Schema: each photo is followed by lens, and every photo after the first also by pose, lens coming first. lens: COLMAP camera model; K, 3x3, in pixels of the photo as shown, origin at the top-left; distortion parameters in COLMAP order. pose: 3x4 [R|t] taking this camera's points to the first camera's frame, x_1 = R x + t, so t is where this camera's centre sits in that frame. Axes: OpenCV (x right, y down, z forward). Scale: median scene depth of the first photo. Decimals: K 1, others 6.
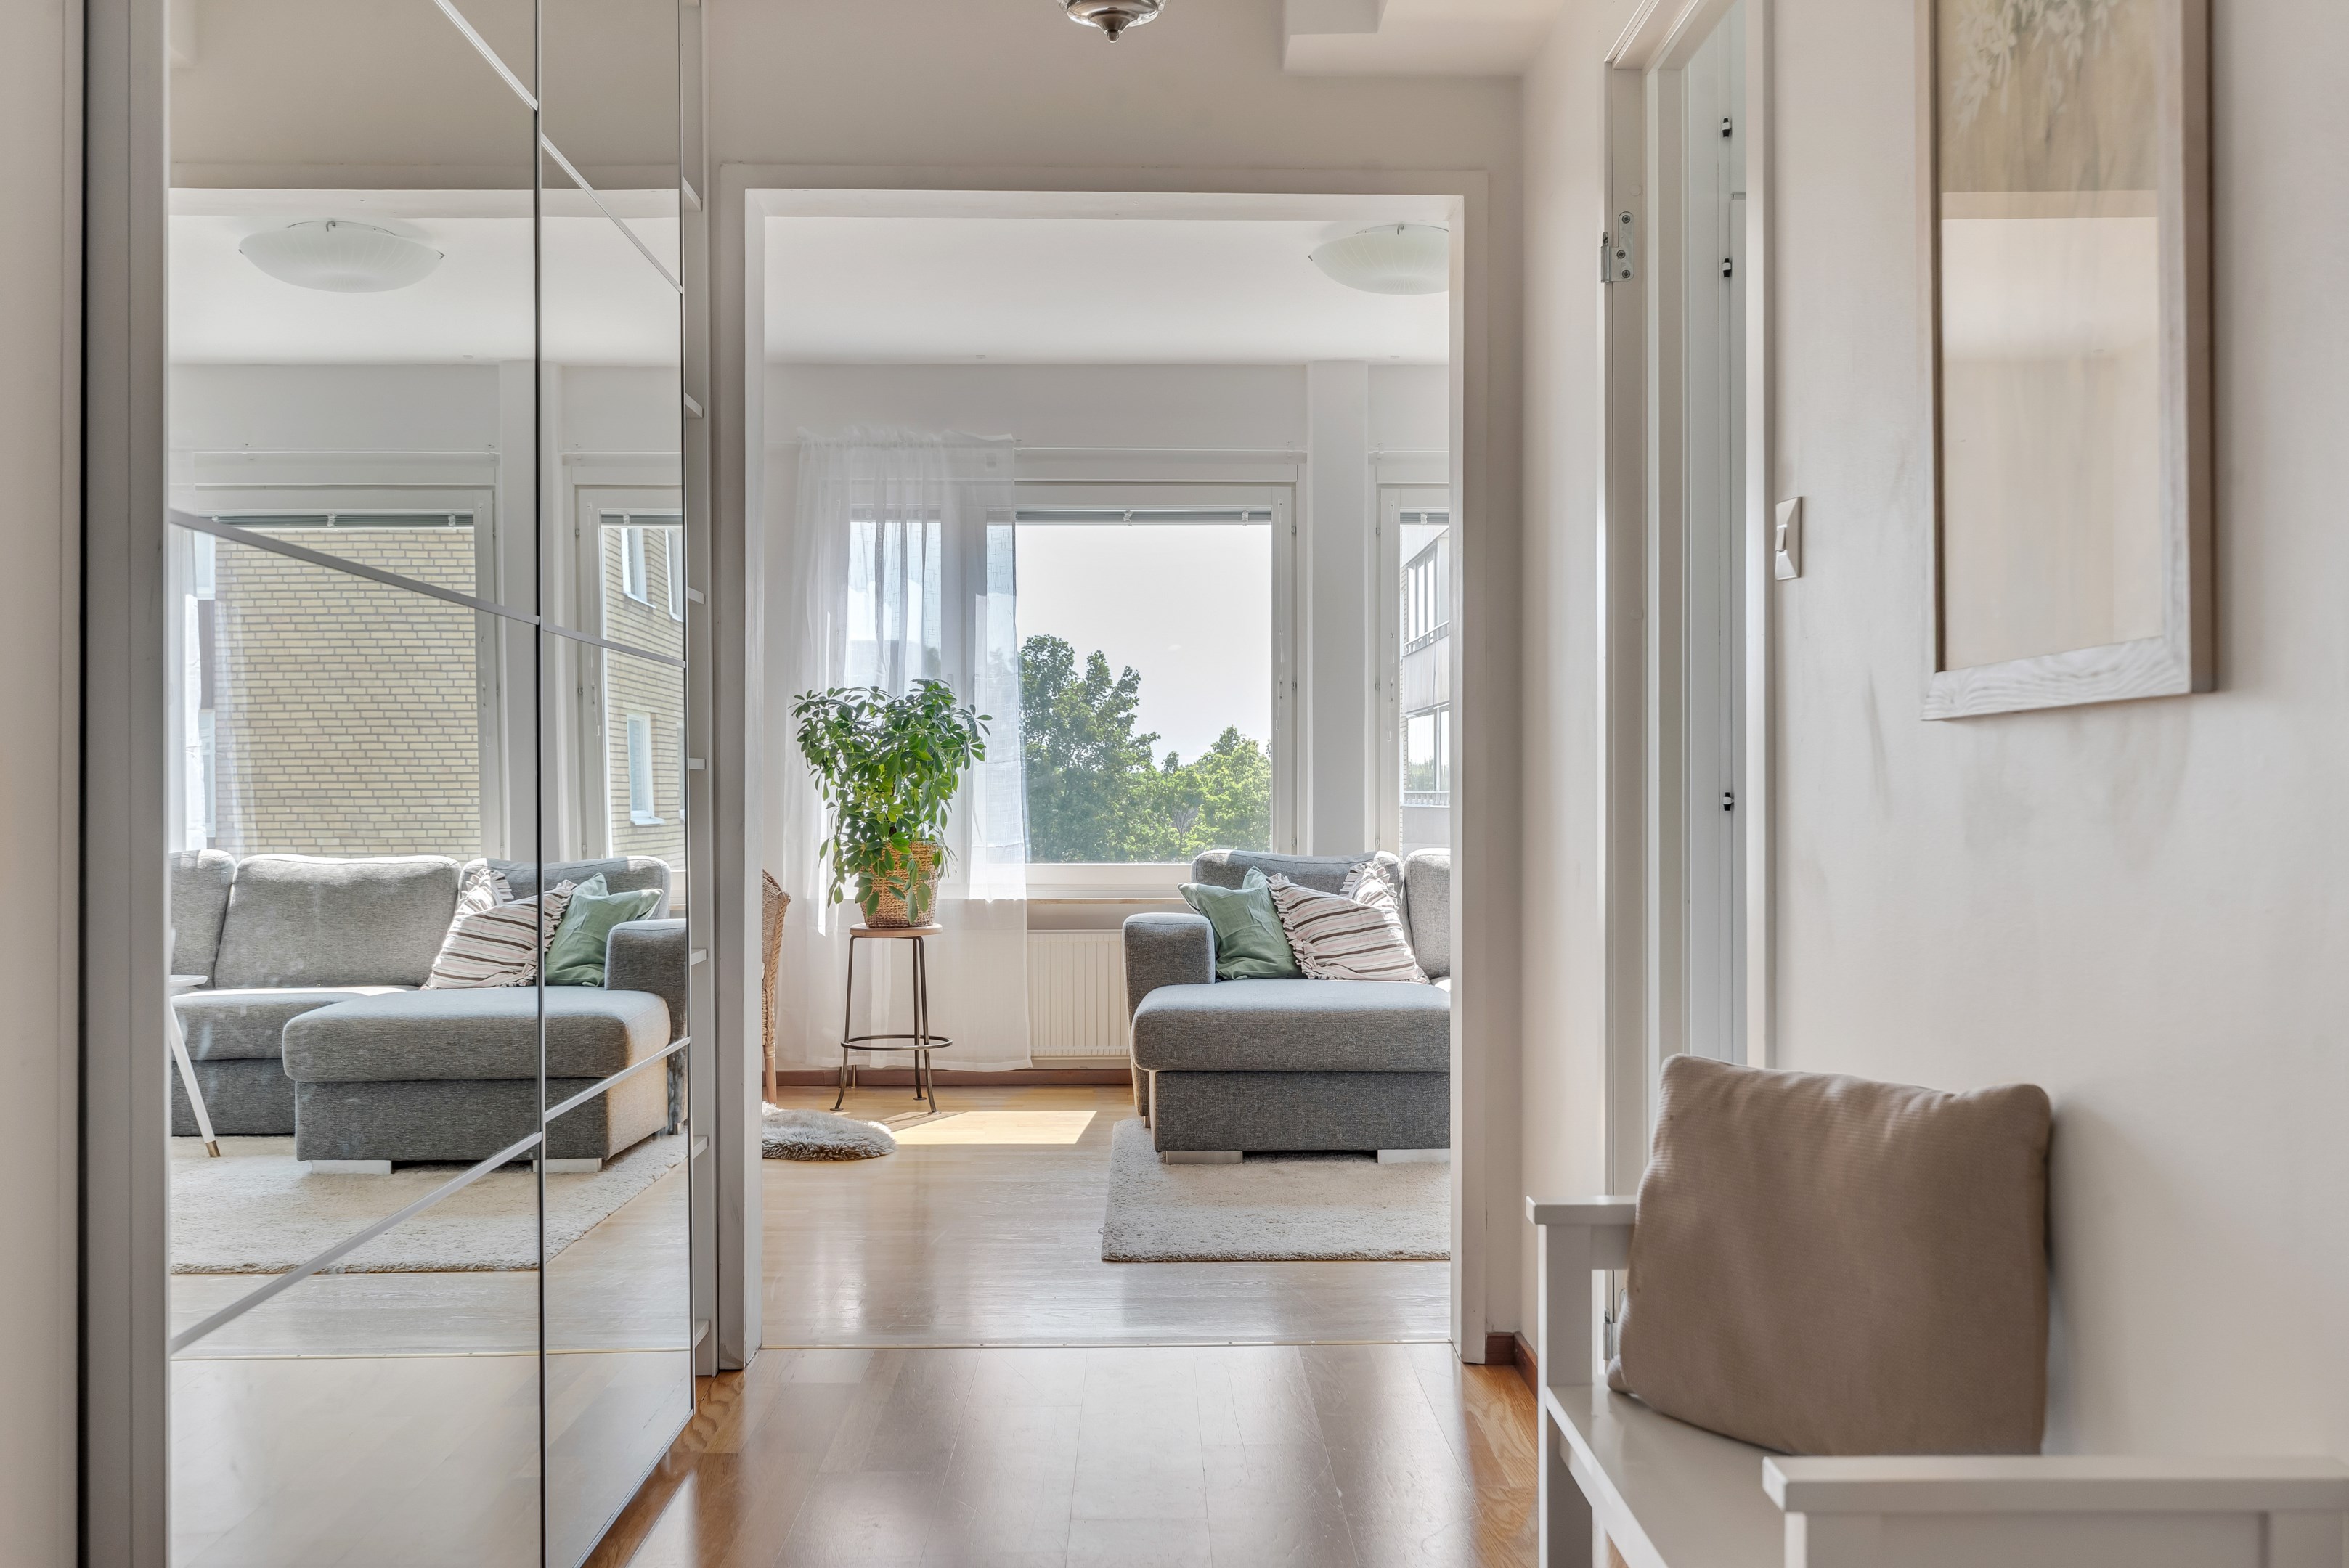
lens RADIAL K [[2302.6, 0, 1178.9], [0, 2302.6, 796.1], [0, 0, 1]] dist [0.001238, 0.000000]
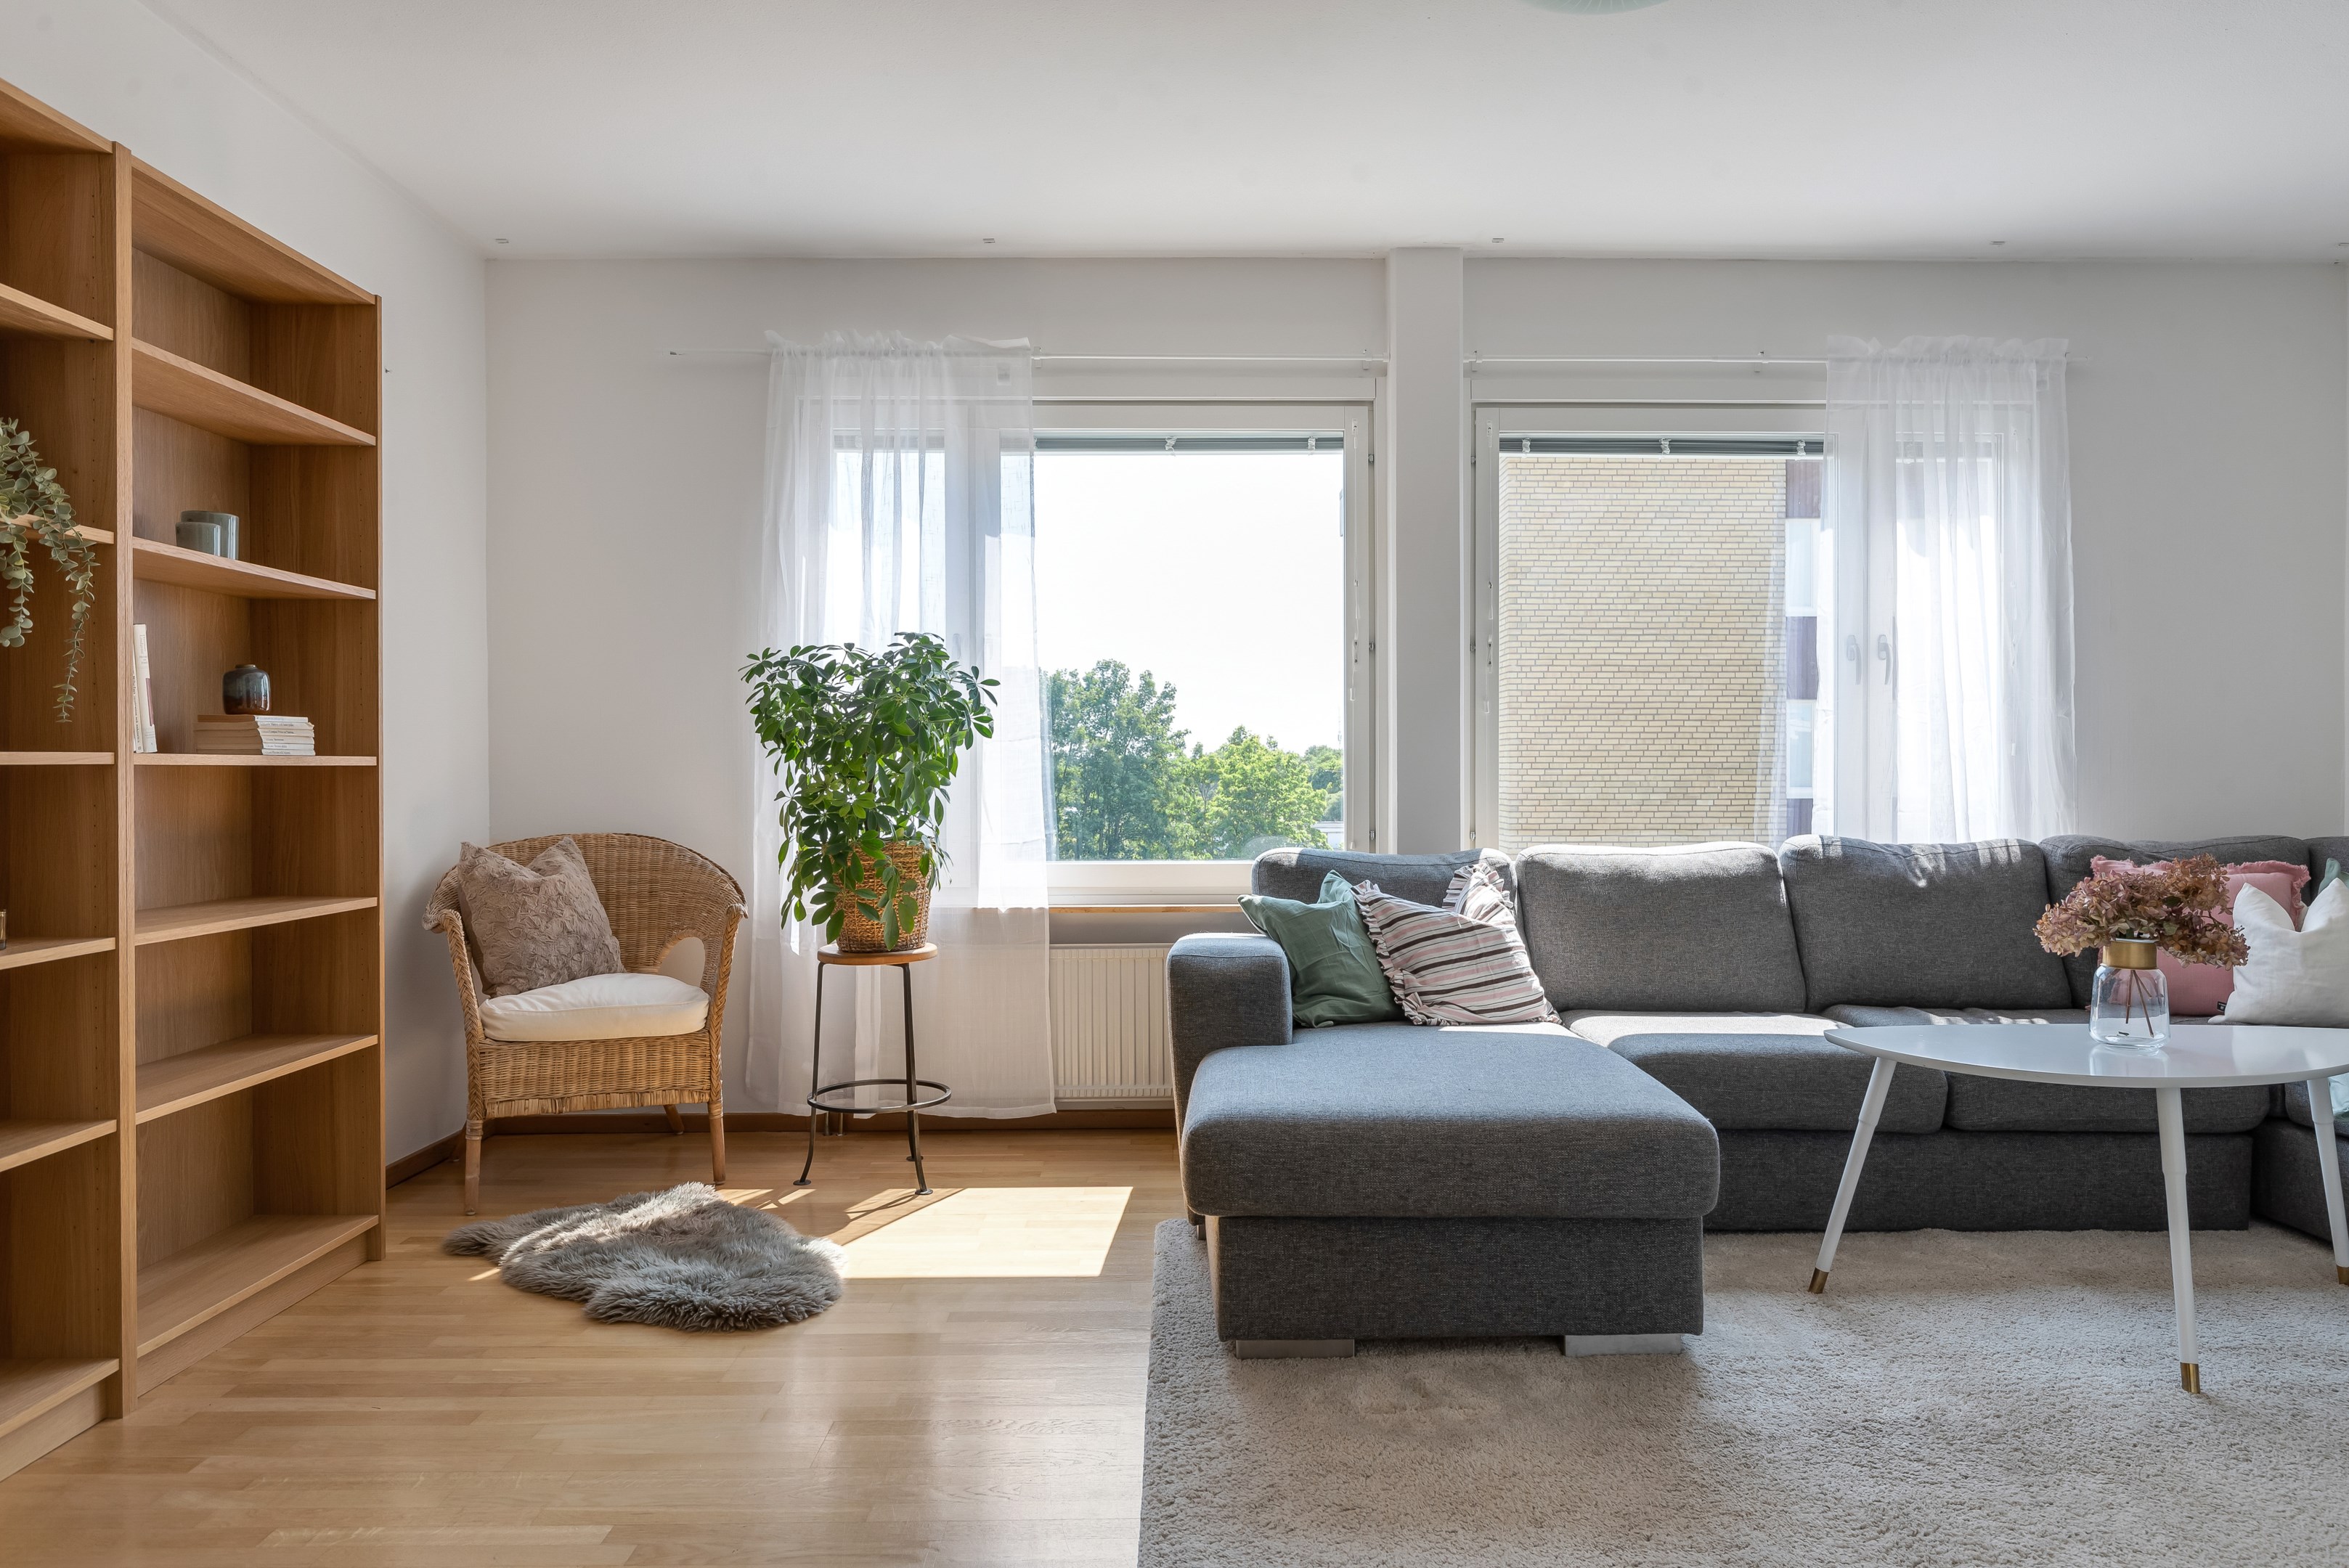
lens RADIAL K [[1520.7, 0, 1177.3], [0, 1520.7, 783.0], [0, 0, 1]] dist [0.011977, 0.001639]
pose [[0.999868, -0.003523, -0.015891, -0.012158], [0.003615, 0.999977, 0.005799, -0.002555], [0.015870, -0.005856, 0.999857, 0.484092]]
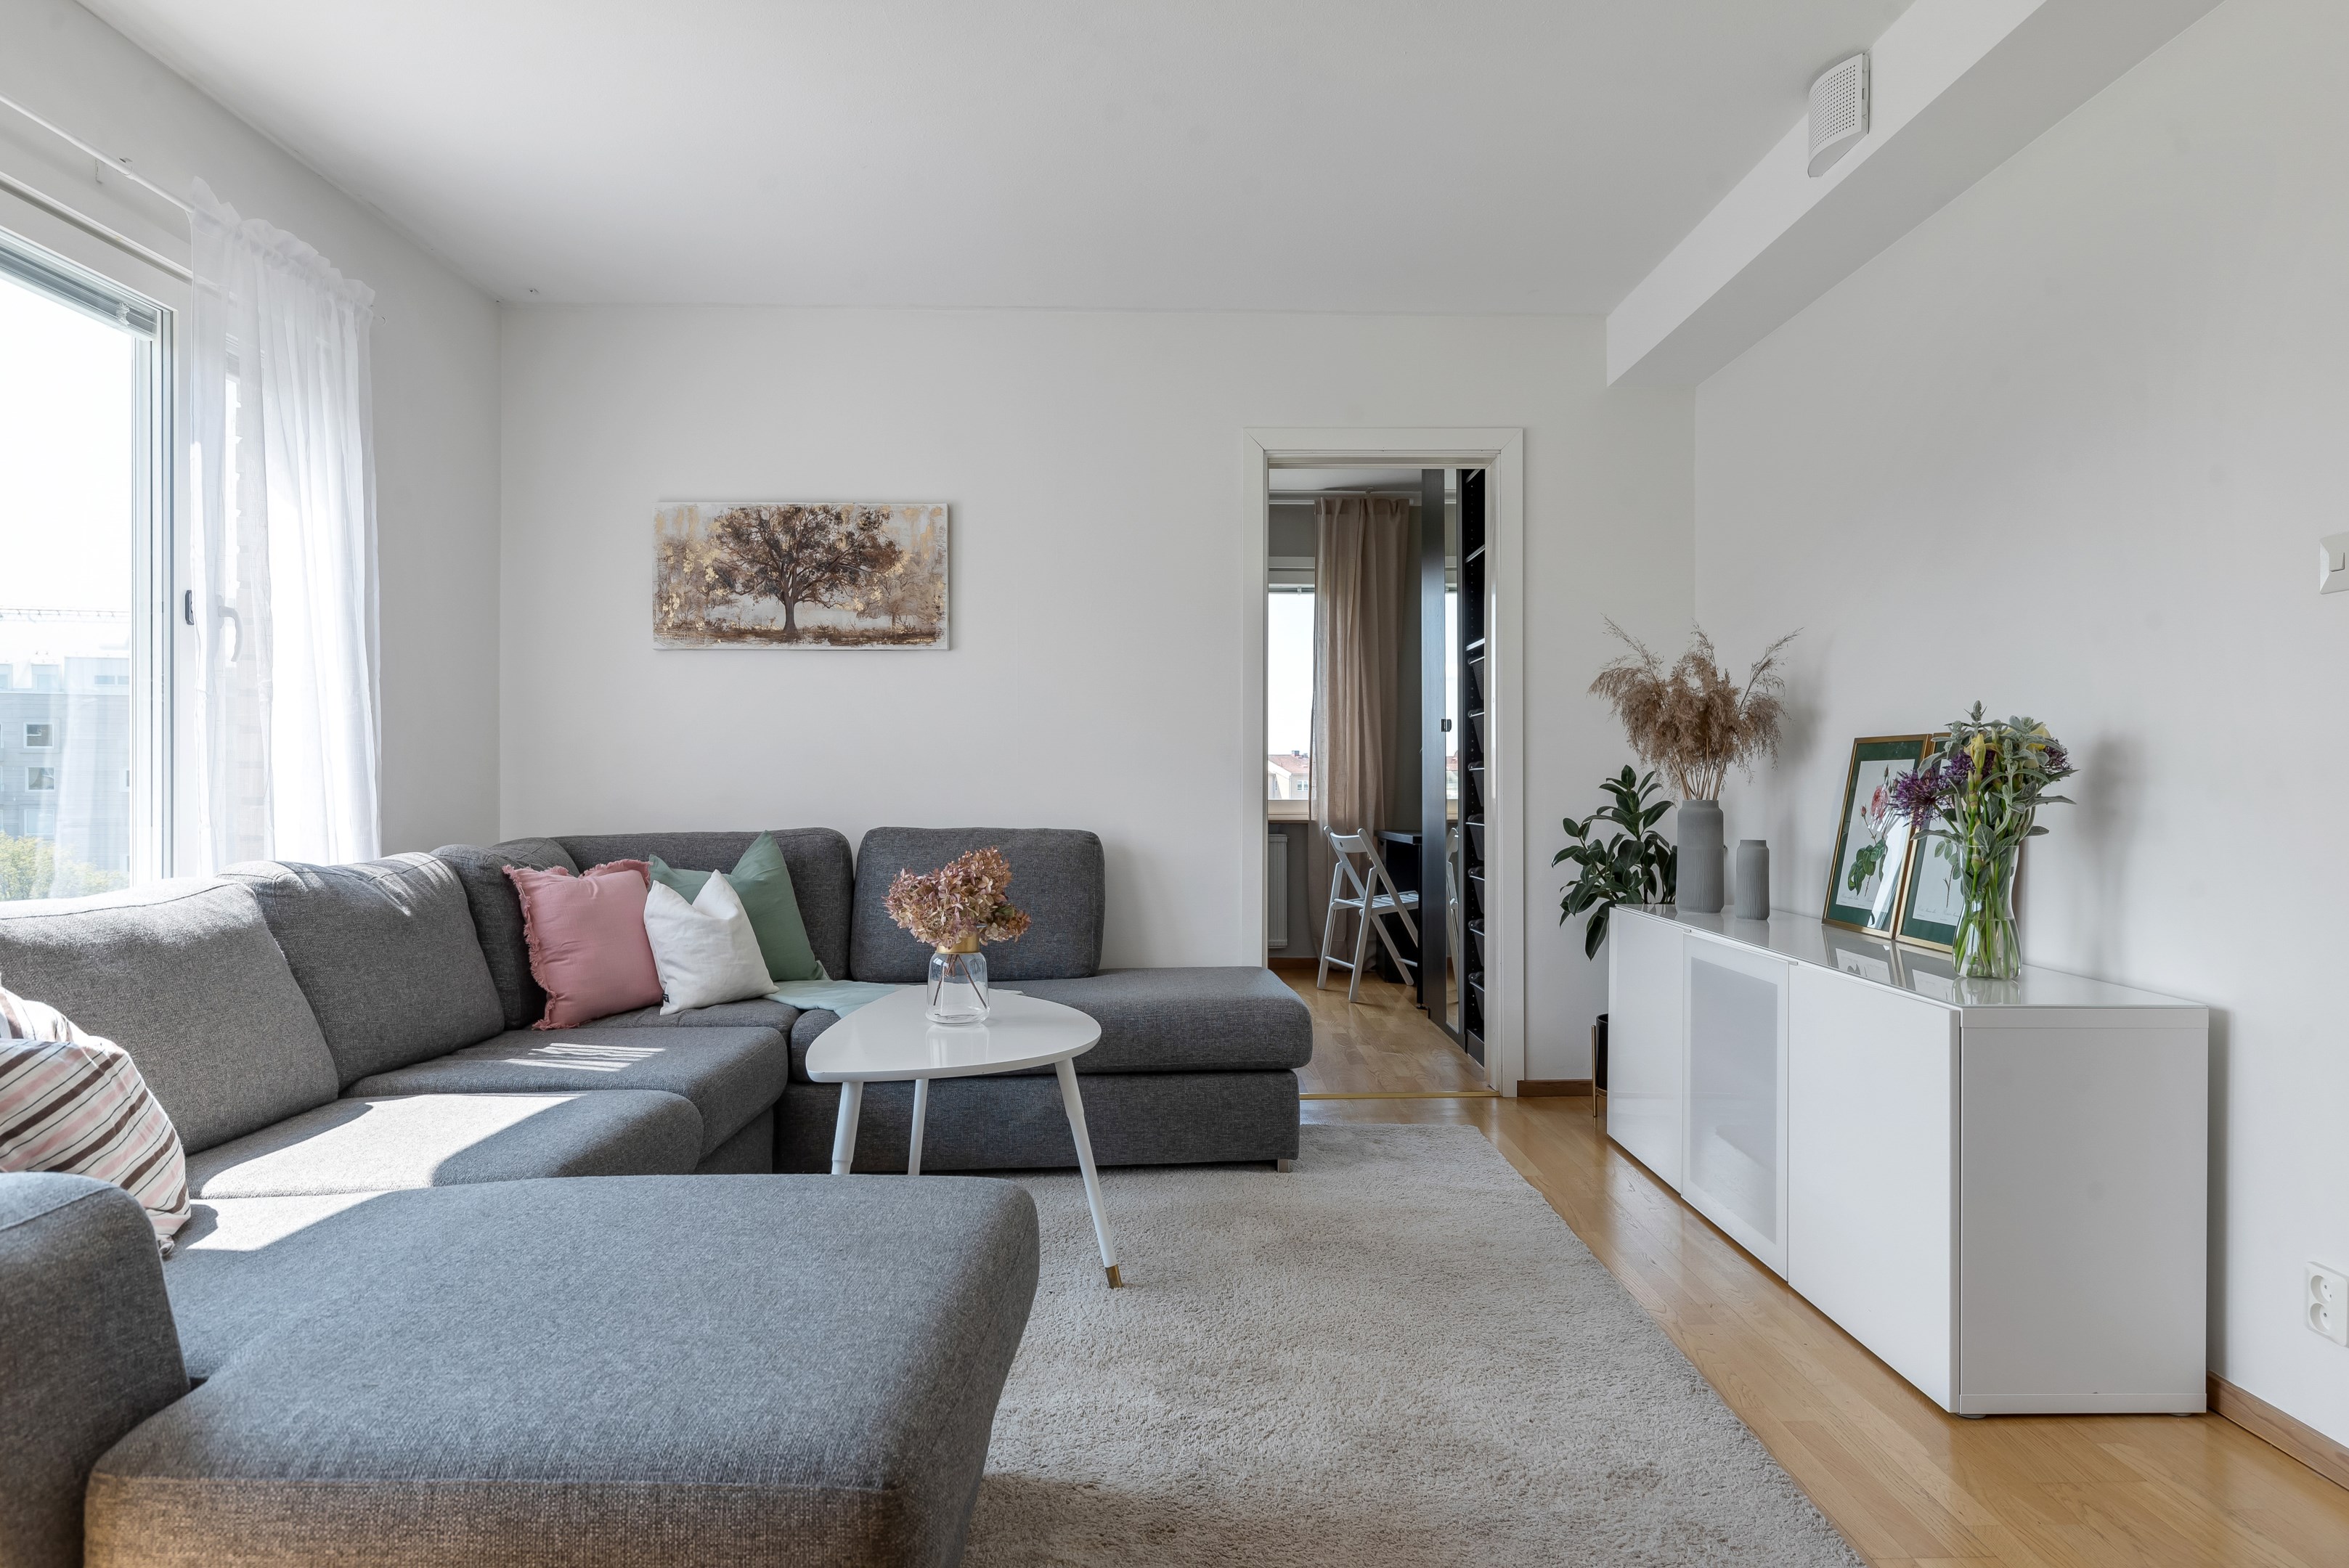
lens RADIAL K [[1520.7, 0, 1167.1], [0, 1520.7, 777.4], [0, 0, 1]] dist [0.011977, 0.001639]
pose [[0.012179, -0.004381, 0.999916, -0.193353], [-0.003254, 0.999985, 0.004421, -0.004683], [-0.999921, -0.003307, 0.012165, 0.788518]]
